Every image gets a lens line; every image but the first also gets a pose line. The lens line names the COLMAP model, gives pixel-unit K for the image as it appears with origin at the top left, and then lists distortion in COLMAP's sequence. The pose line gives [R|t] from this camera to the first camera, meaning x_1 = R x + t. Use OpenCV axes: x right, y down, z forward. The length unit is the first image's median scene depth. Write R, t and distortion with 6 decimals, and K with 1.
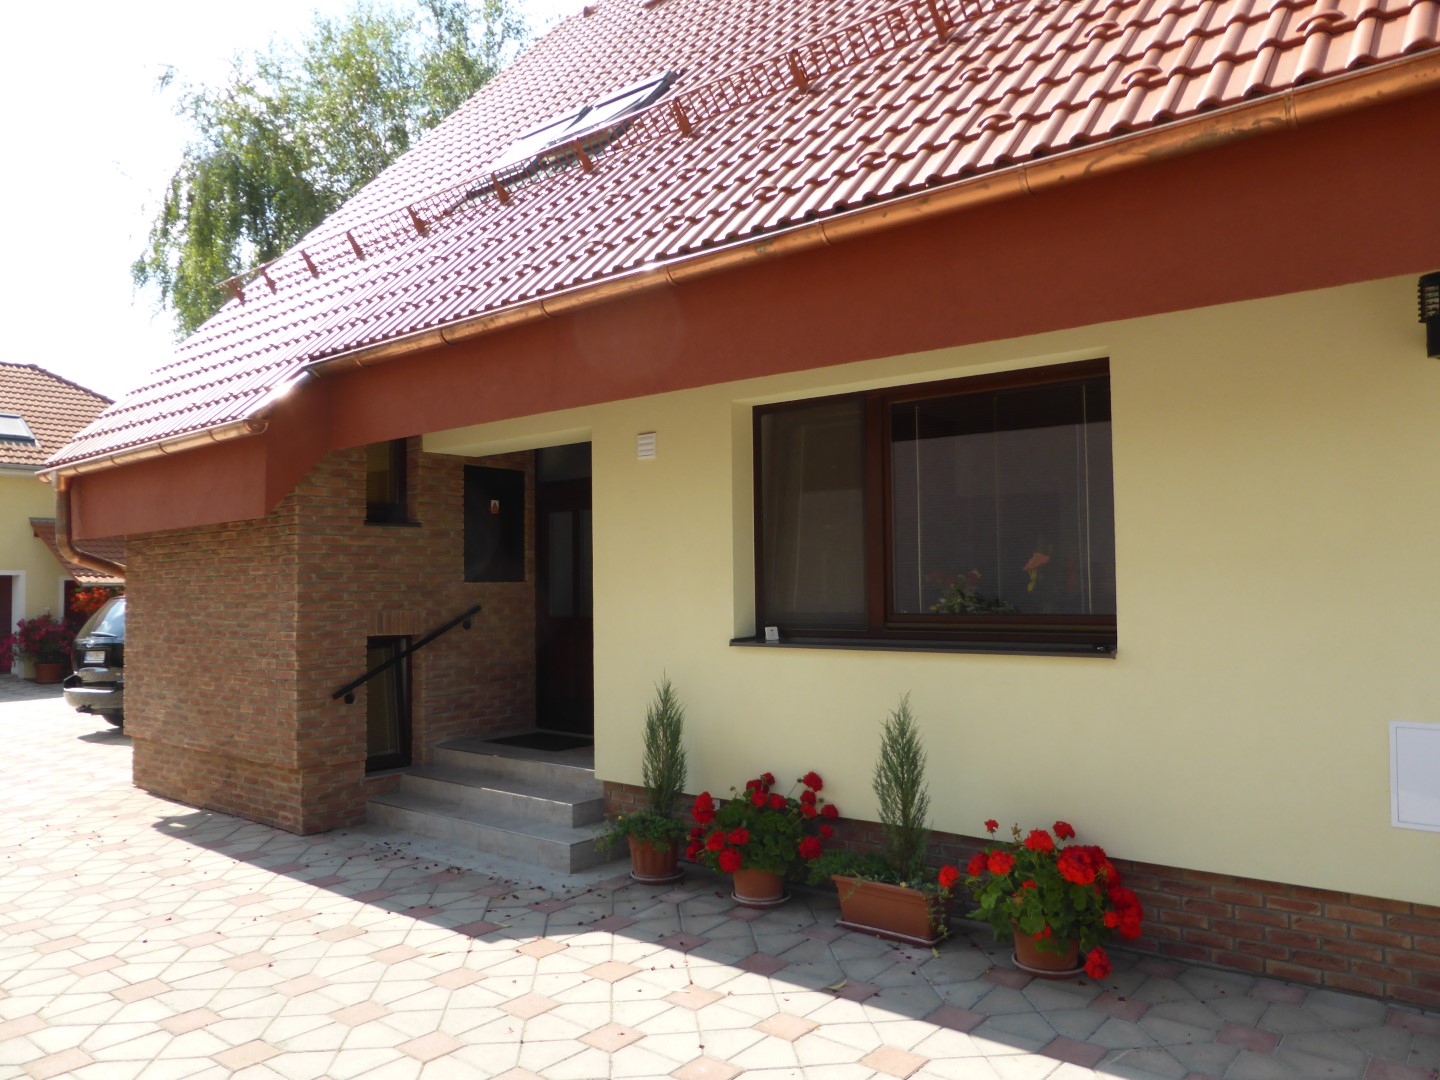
lens RADIAL K [[1053.4, 0, 719.9], [0, 1053.4, 535.4], [0, 0, 1]] dist [-0.025334, 0.009418]
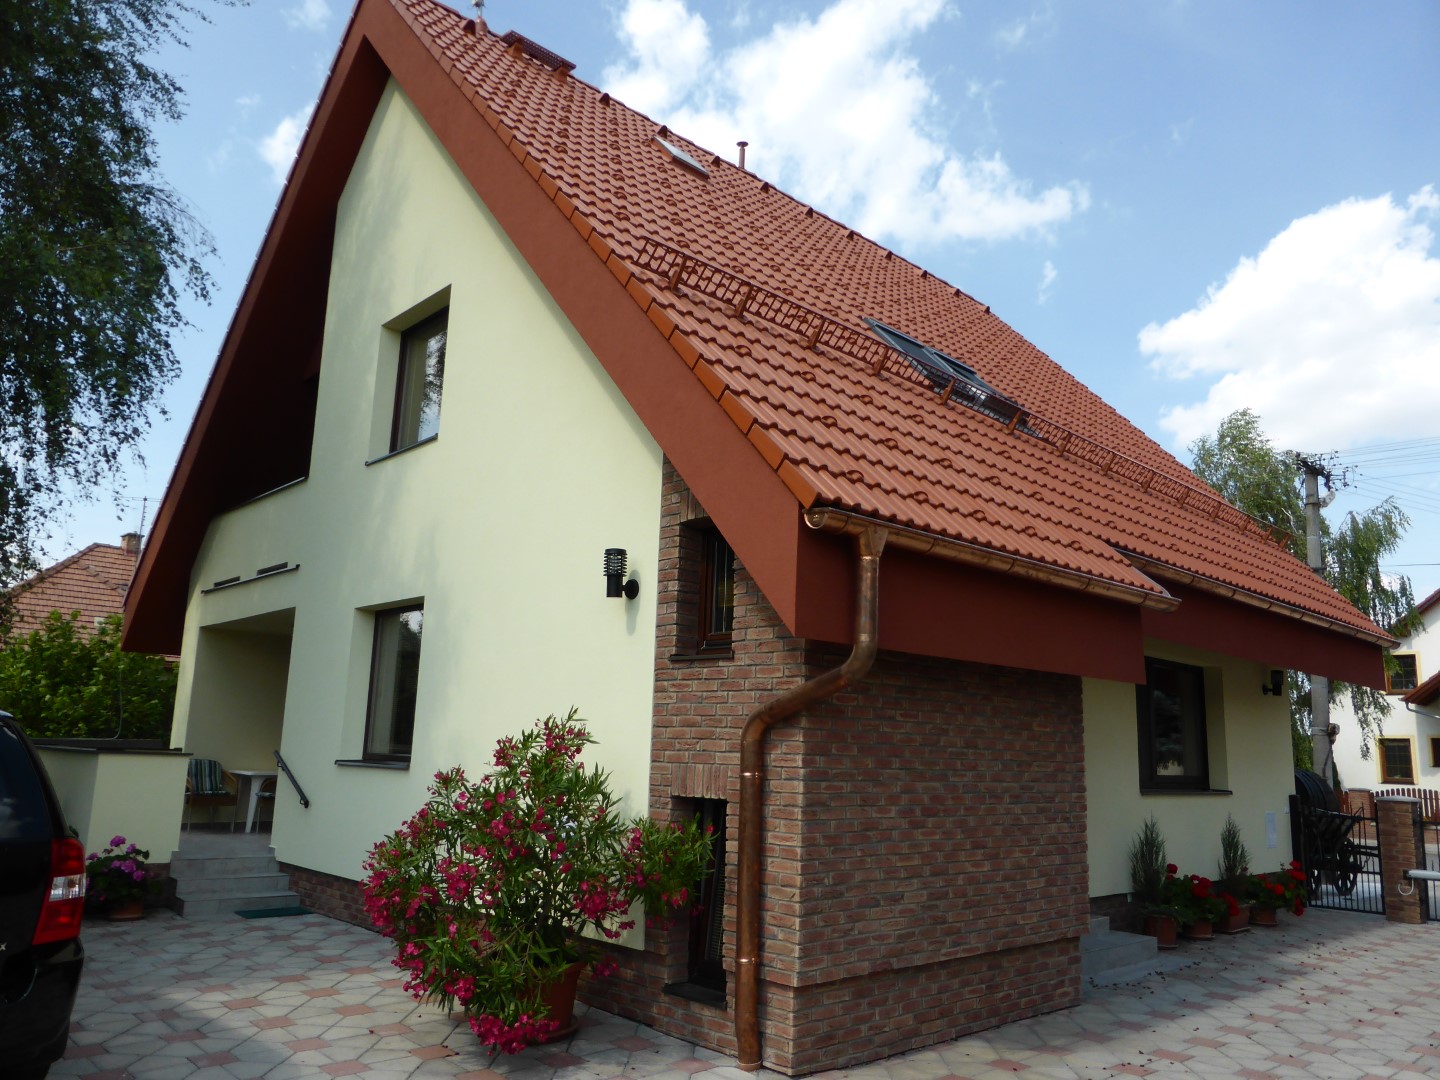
lens RADIAL K [[1053.4, 0, 721.4], [0, 1053.4, 542.1], [0, 0, 1]] dist [-0.025334, 0.009418]
pose [[0.112525, 0.220336, 0.968912, -1.452095], [-0.075313, 0.974191, -0.212790, 0.095791], [-0.990791, -0.049027, 0.126215, 1.204410]]
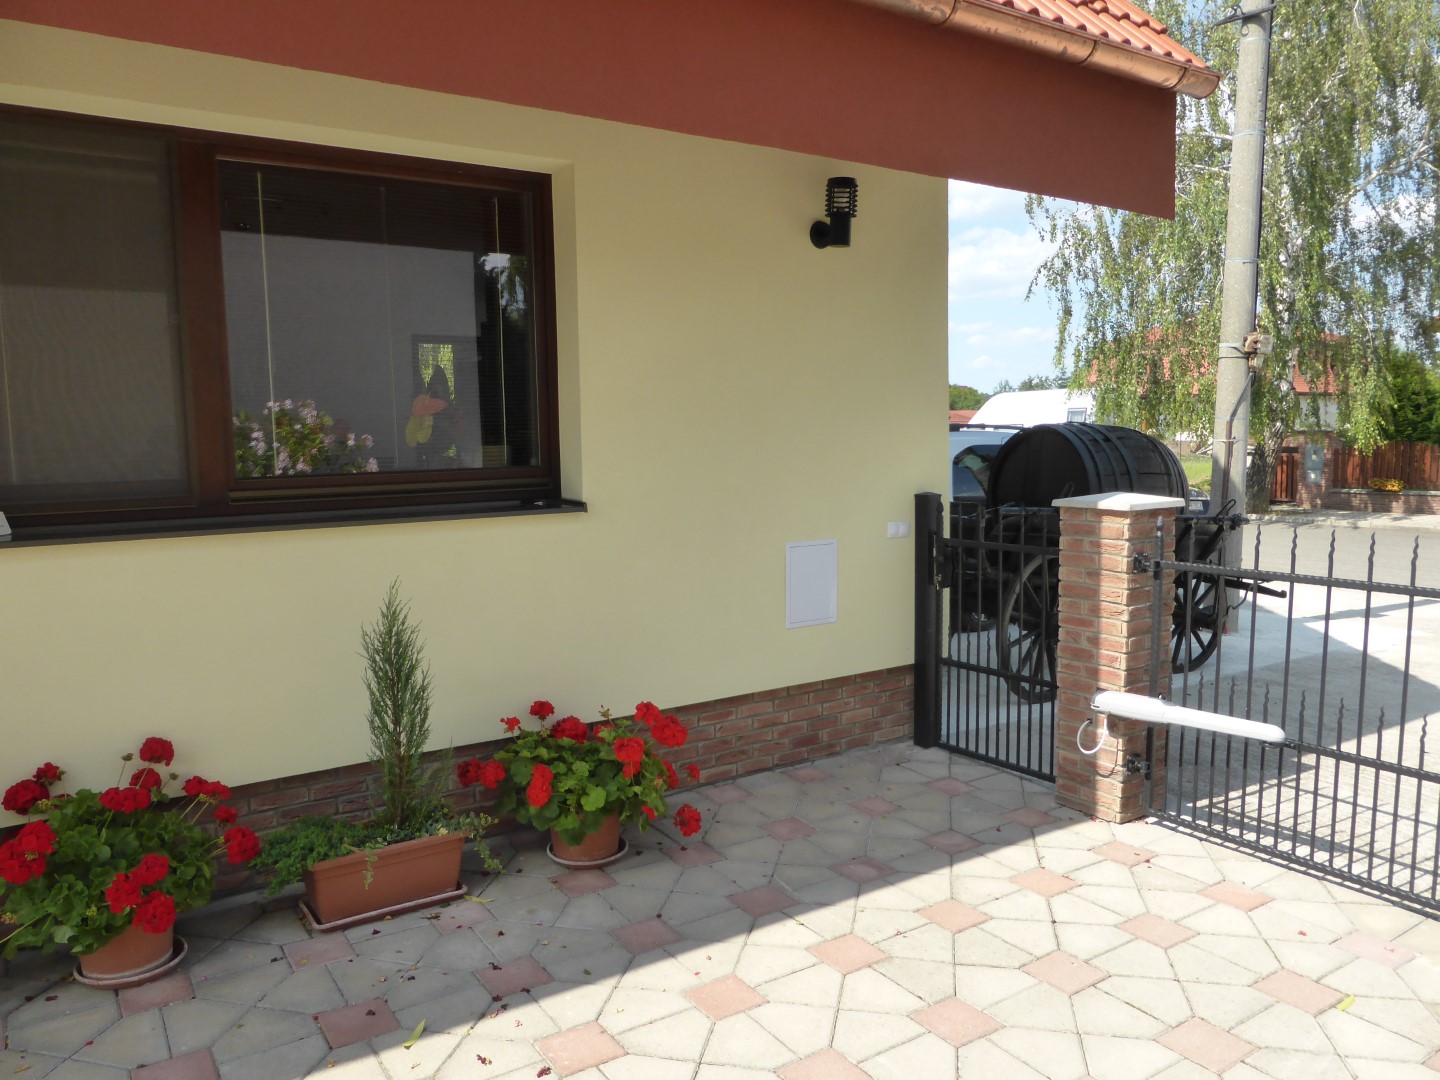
lens RADIAL K [[1053.4, 0, 722.1], [0, 1053.4, 542.5], [0, 0, 1]] dist [-0.025334, 0.009418]
pose [[0.290801, -0.090186, 0.952524, -0.293308], [-0.035010, 0.993878, 0.104790, 0.026562], [-0.956143, -0.063821, 0.285863, 0.384613]]
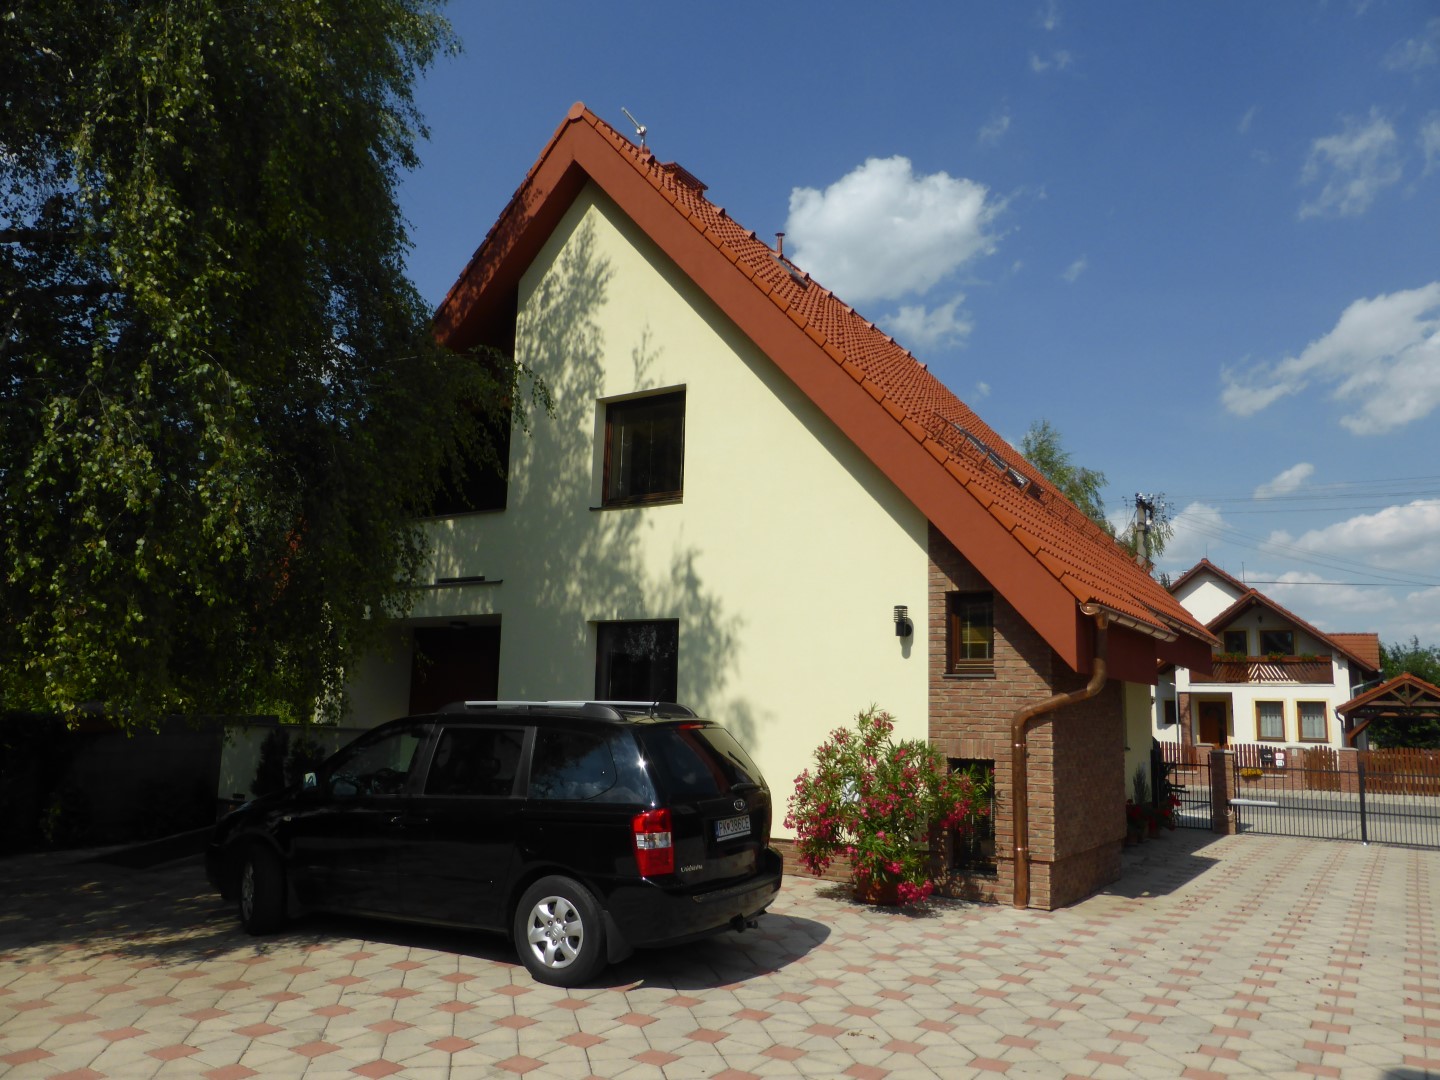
lens RADIAL K [[1086.8, 0, 719.1], [0, 1086.8, 540.8], [0, 0, 1]] dist [-0.011926, -0.000644]
pose [[-0.133434, 0.175538, 0.975388, -1.999025], [-0.062390, 0.980749, -0.185038, 0.119241], [-0.989092, -0.085545, -0.119913, 1.818785]]
